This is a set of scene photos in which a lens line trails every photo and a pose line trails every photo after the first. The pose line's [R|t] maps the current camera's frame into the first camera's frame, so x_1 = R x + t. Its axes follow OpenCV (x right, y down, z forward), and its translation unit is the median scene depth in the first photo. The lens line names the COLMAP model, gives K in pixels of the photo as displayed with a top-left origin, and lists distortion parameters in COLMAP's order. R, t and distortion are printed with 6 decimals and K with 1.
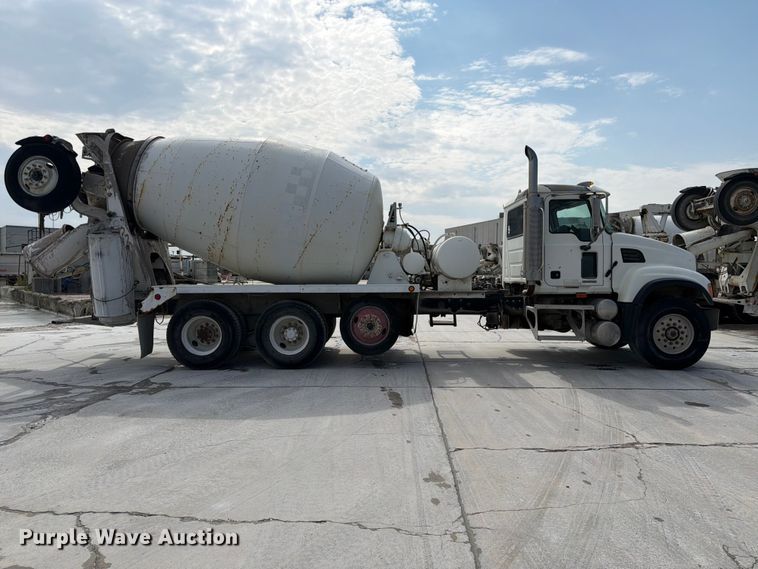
lens RADIAL K [[561.5, 0, 379.0], [0, 561.5, 284.5], [0, 0, 1]] dist [-0.005577, -0.003847]
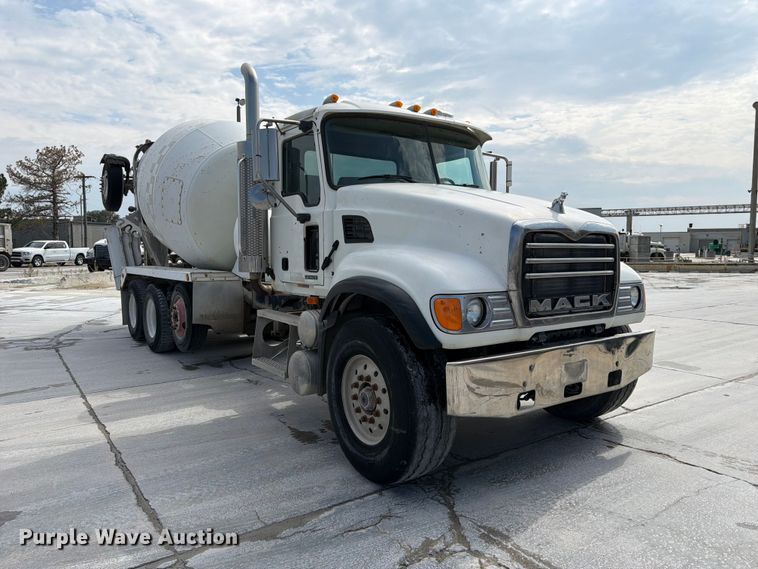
lens RADIAL K [[546.3, 0, 379.0], [0, 546.3, 284.5], [0, 0, 1]] dist [0.003188, -0.006493]
pose [[0.565727, 0.049884, -0.823083, 0.869667], [-0.010820, 0.998532, 0.053080, -0.027838], [0.824522, -0.021123, 0.565436, 0.741051]]
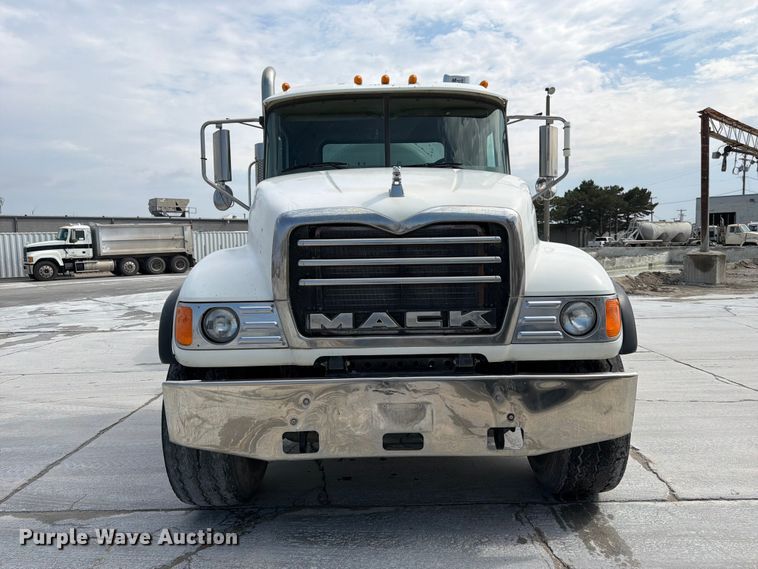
lens RADIAL K [[546.3, 0, 379.0], [0, 546.3, 284.5], [0, 0, 1]] dist [0.003188, -0.006493]
pose [[-0.026417, 0.065490, -0.997503, 0.895152], [0.004520, 0.997849, 0.065393, -0.030967], [0.999641, -0.002781, -0.026656, 0.987975]]
